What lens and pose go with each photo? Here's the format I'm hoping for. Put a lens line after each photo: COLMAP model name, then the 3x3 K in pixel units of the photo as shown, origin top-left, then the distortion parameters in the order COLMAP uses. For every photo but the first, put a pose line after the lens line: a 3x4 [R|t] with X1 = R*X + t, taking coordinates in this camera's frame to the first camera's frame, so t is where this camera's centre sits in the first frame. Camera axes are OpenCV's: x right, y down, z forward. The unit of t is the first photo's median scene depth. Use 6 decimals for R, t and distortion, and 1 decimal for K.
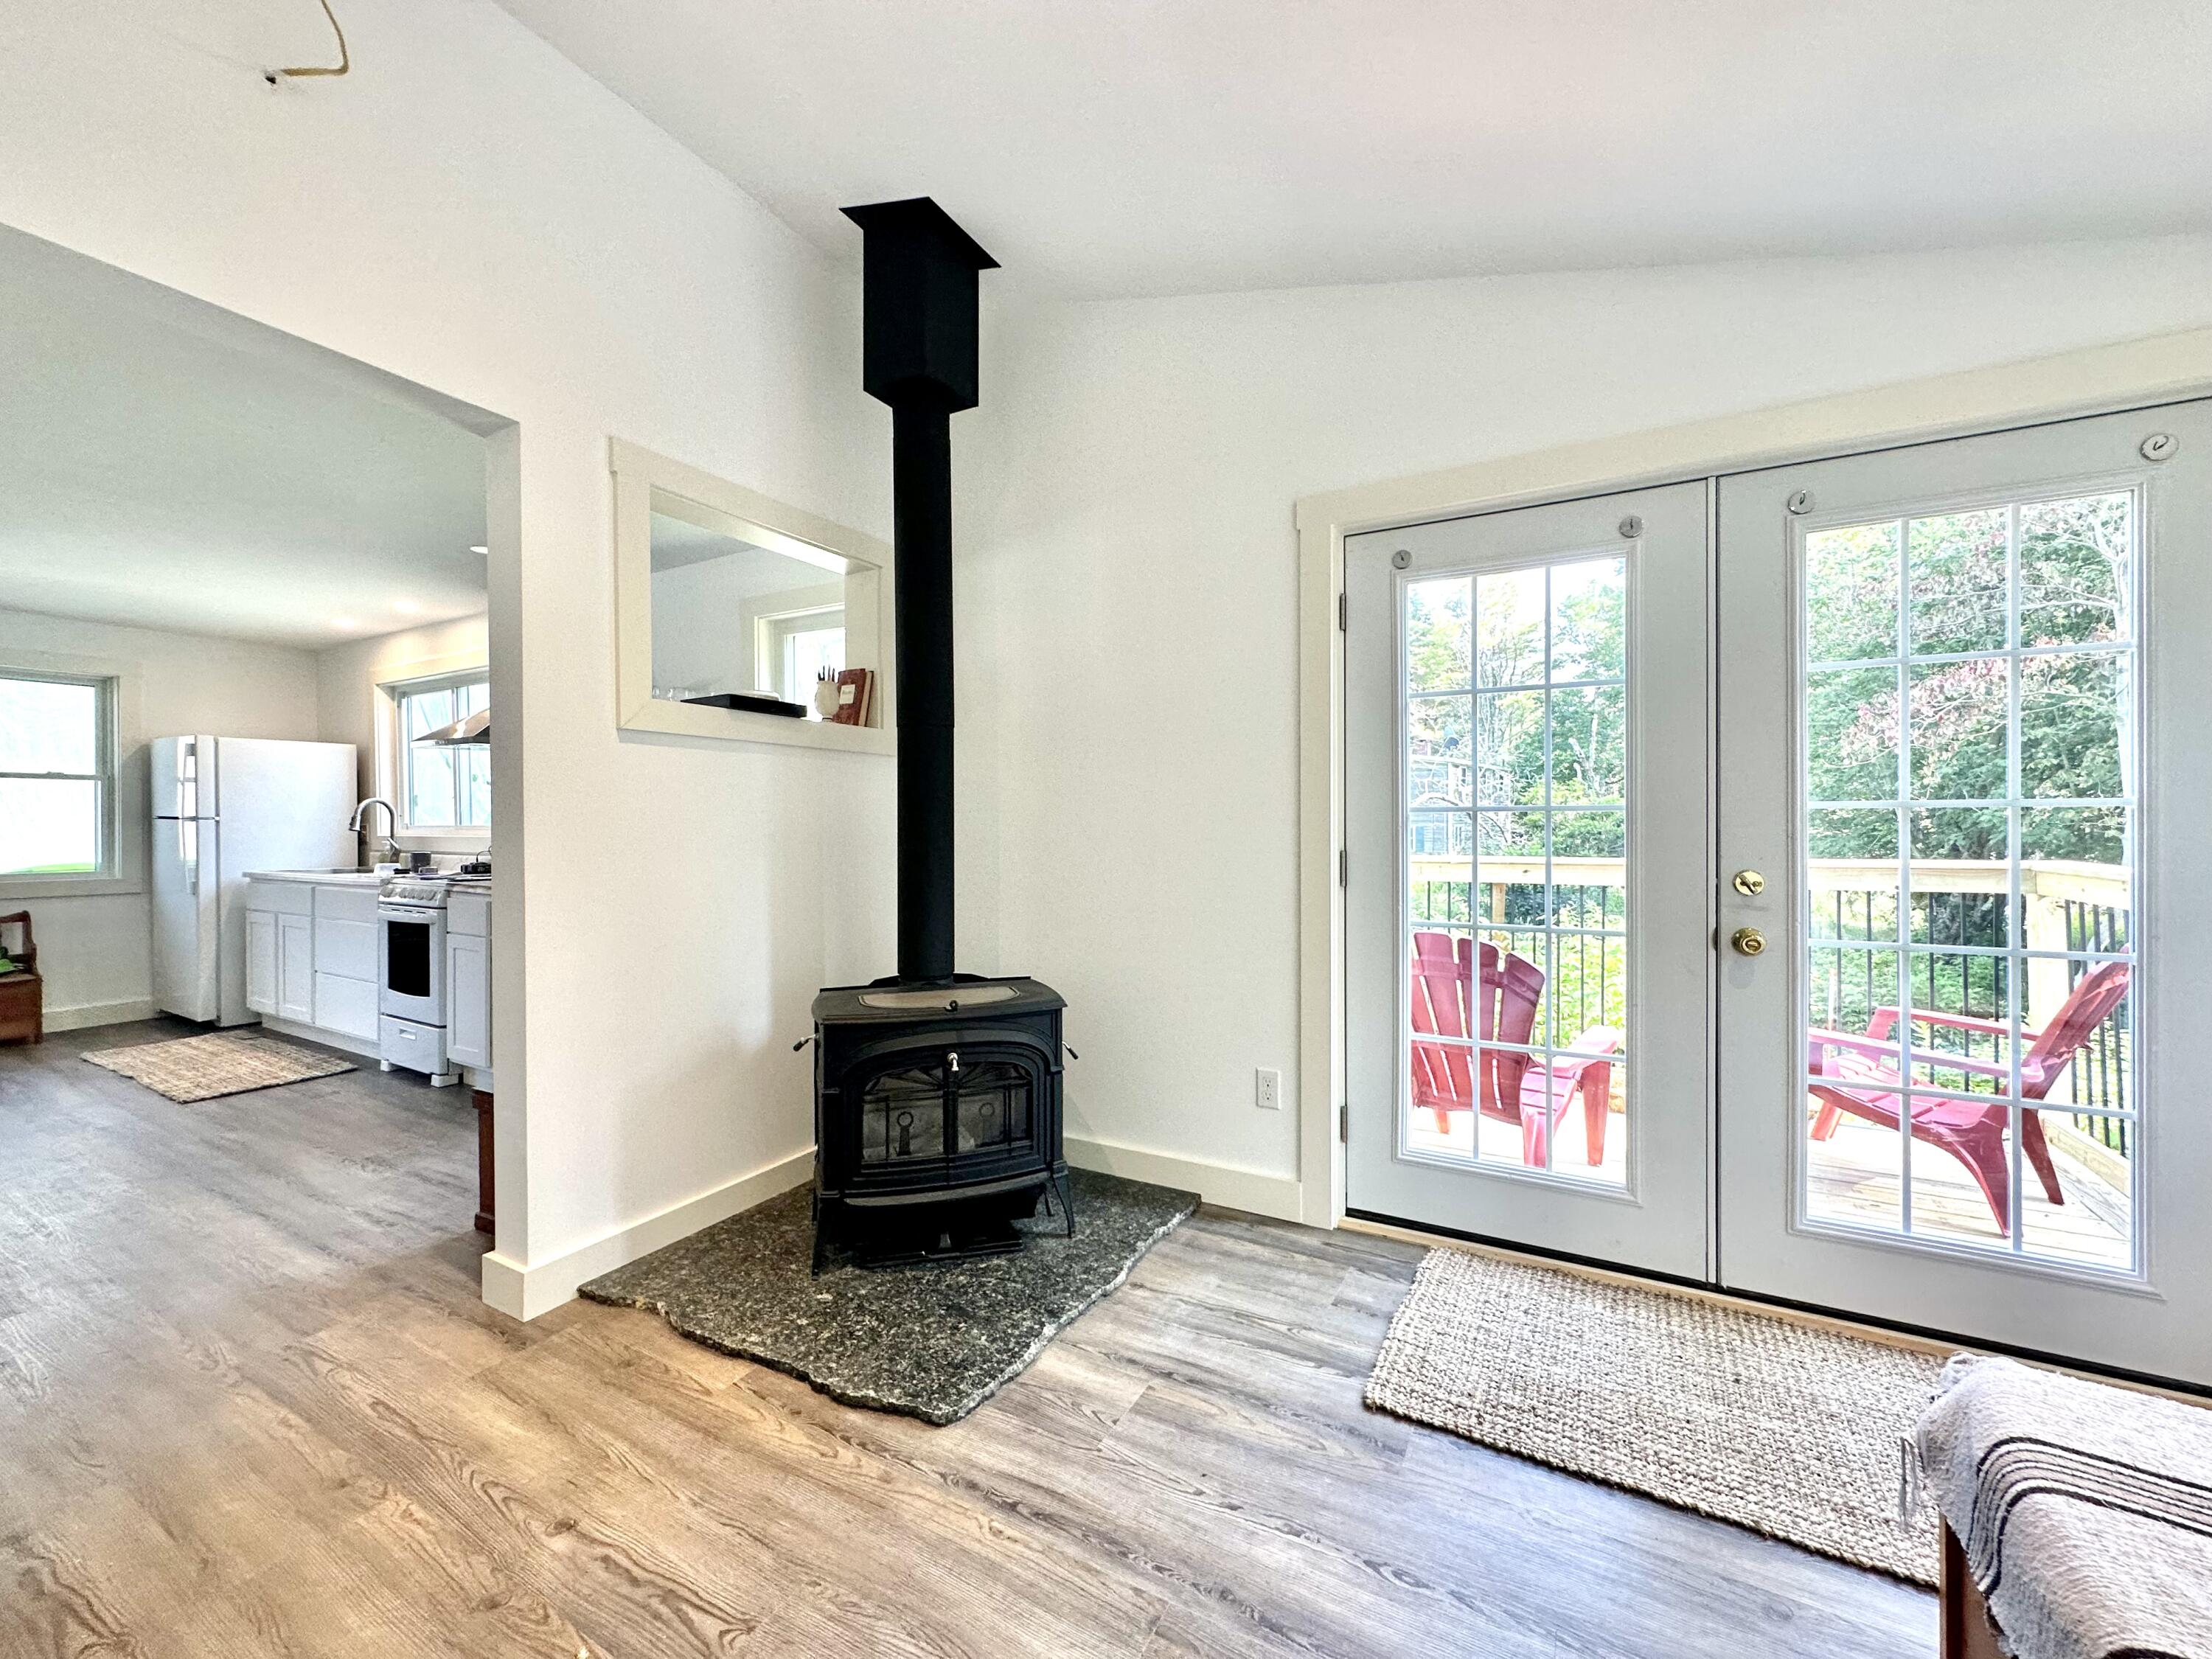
lens RADIAL K [[883.7, 0, 1109.0], [0, 883.7, 826.2], [0, 0, 1]] dist [-0.006984, 0.000642]
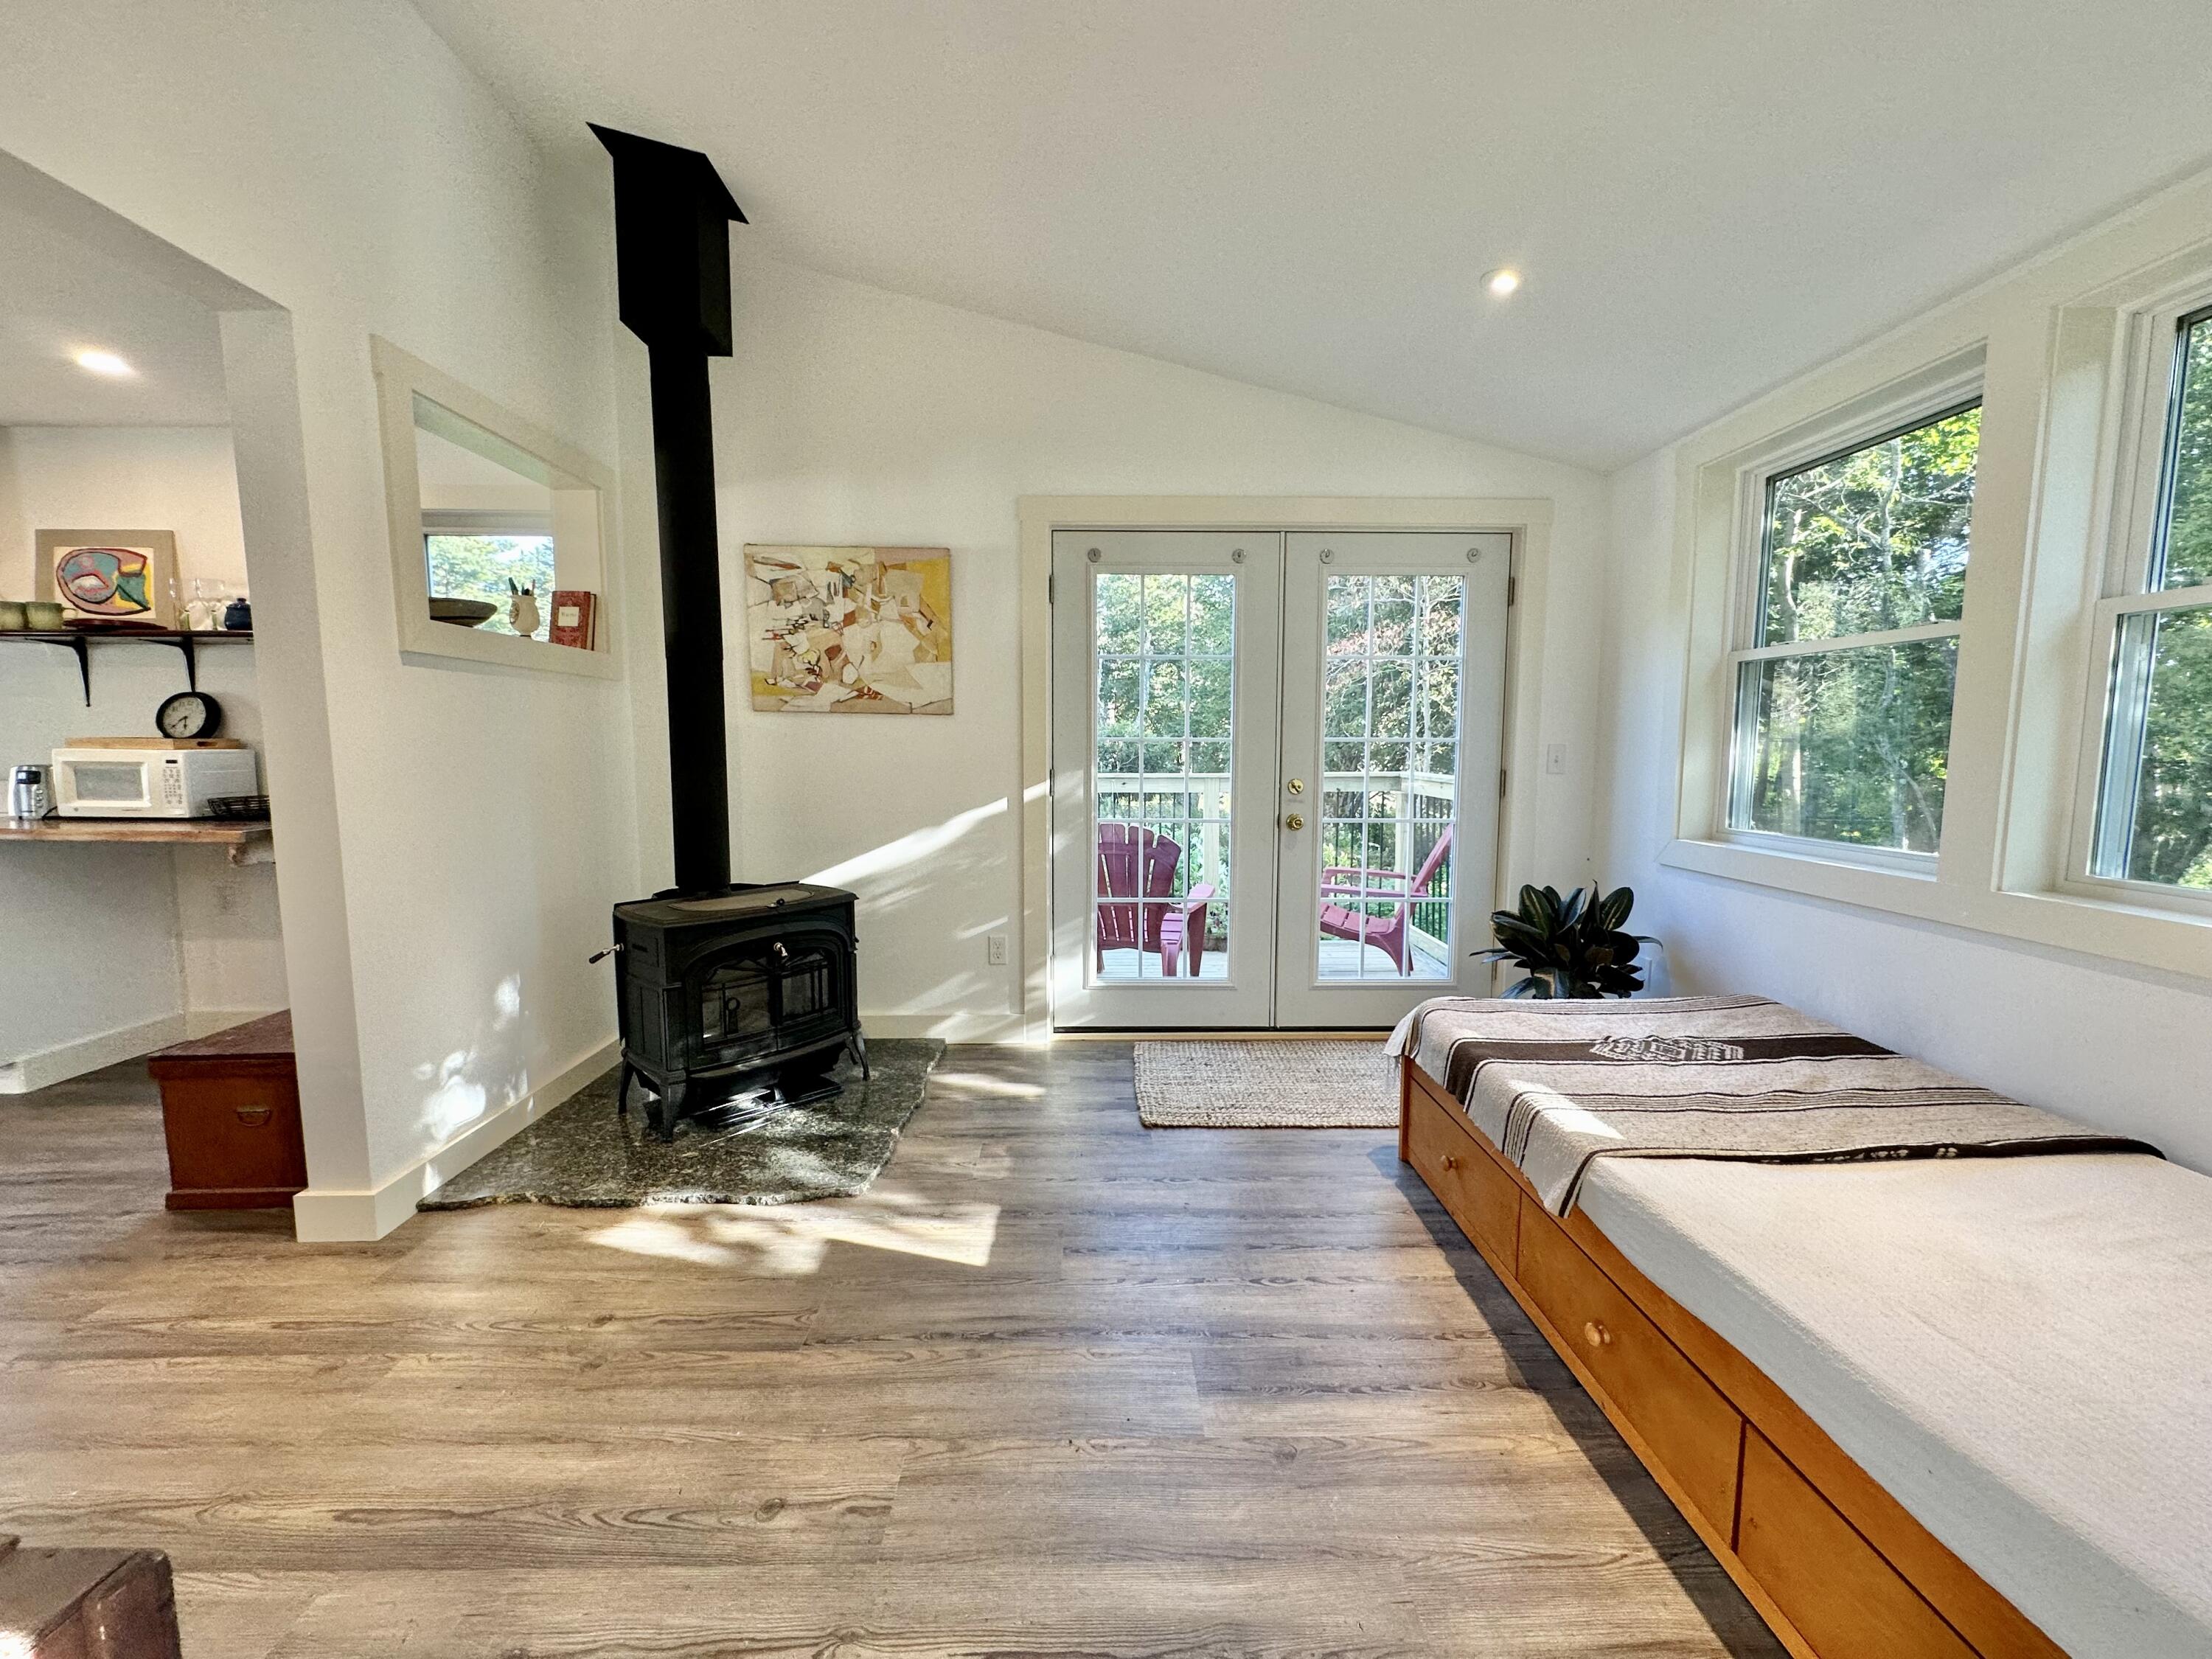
lens RADIAL K [[886.4, 0, 1102.7], [0, 886.4, 834.6], [0, 0, 1]] dist [-0.013889, -0.000192]
pose [[0.864248, -0.046013, 0.500958, -0.360268], [-0.005141, 0.994948, 0.100256, -0.010159], [-0.503040, -0.089221, 0.859645, -0.218182]]
